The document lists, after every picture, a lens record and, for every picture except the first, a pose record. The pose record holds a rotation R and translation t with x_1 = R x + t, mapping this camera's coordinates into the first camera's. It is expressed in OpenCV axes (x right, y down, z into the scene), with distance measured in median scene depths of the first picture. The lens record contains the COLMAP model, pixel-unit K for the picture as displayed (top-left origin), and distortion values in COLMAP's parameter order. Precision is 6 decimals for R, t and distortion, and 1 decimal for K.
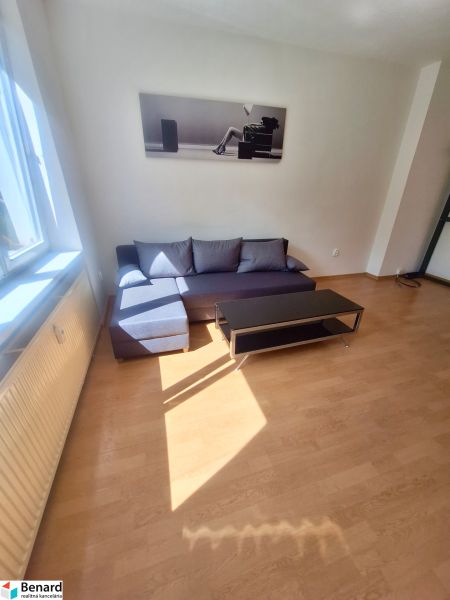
lens RADIAL K [[235.8, 0, 225.3], [0, 235.8, 297.2], [0, 0, 1]] dist [0.000050, -0.000108]
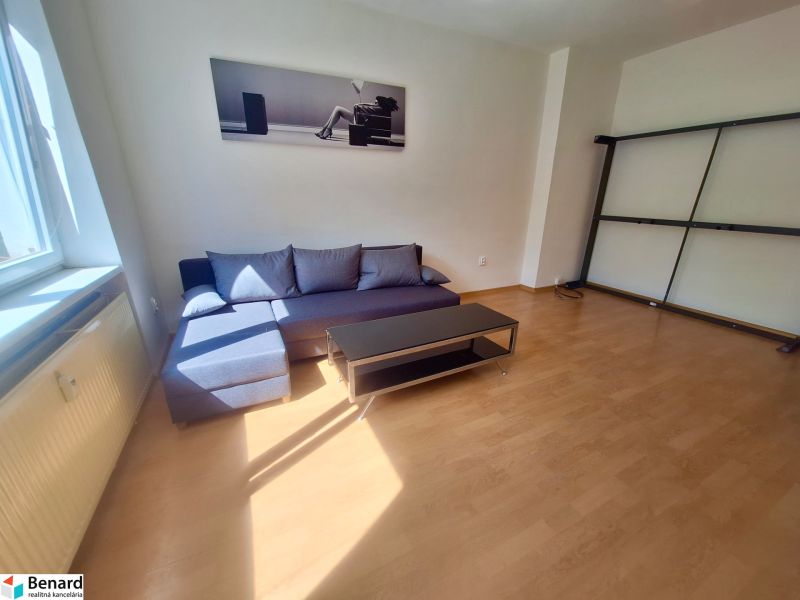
lens RADIAL K [[314.4, 0, 398.2], [0, 314.4, 300.8], [0, 0, 1]] dist [0.000050, -0.000108]
pose [[0.987324, -0.057983, 0.147748, 0.033801], [0.073389, 0.992171, -0.101049, 0.046208], [-0.140733, 0.110612, 0.983849, 0.012885]]
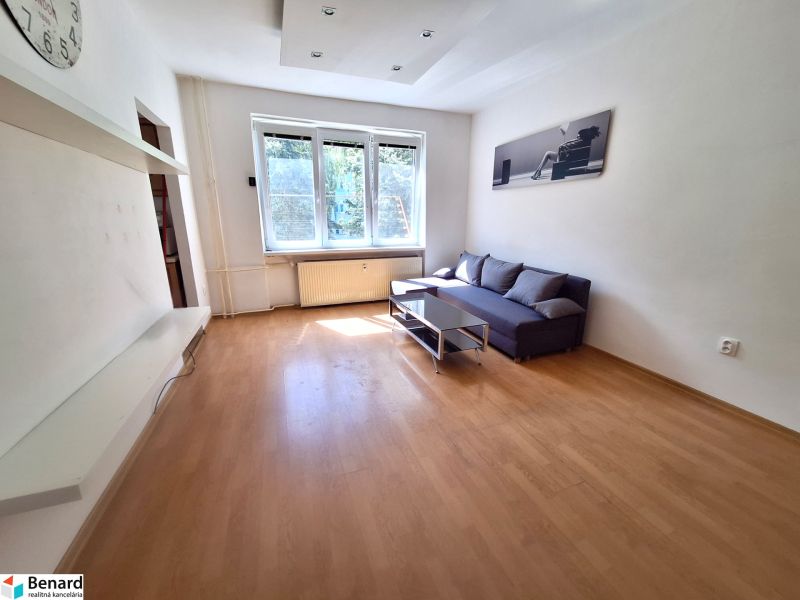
lens RADIAL K [[314.4, 0, 394.7], [0, 314.4, 298.2], [0, 0, 1]] dist [0.000050, -0.000108]
pose [[0.065364, 0.238718, -0.968887, 1.483439], [-0.423065, 0.886007, 0.189756, -0.186418], [0.903739, 0.397499, 0.158906, 0.510636]]
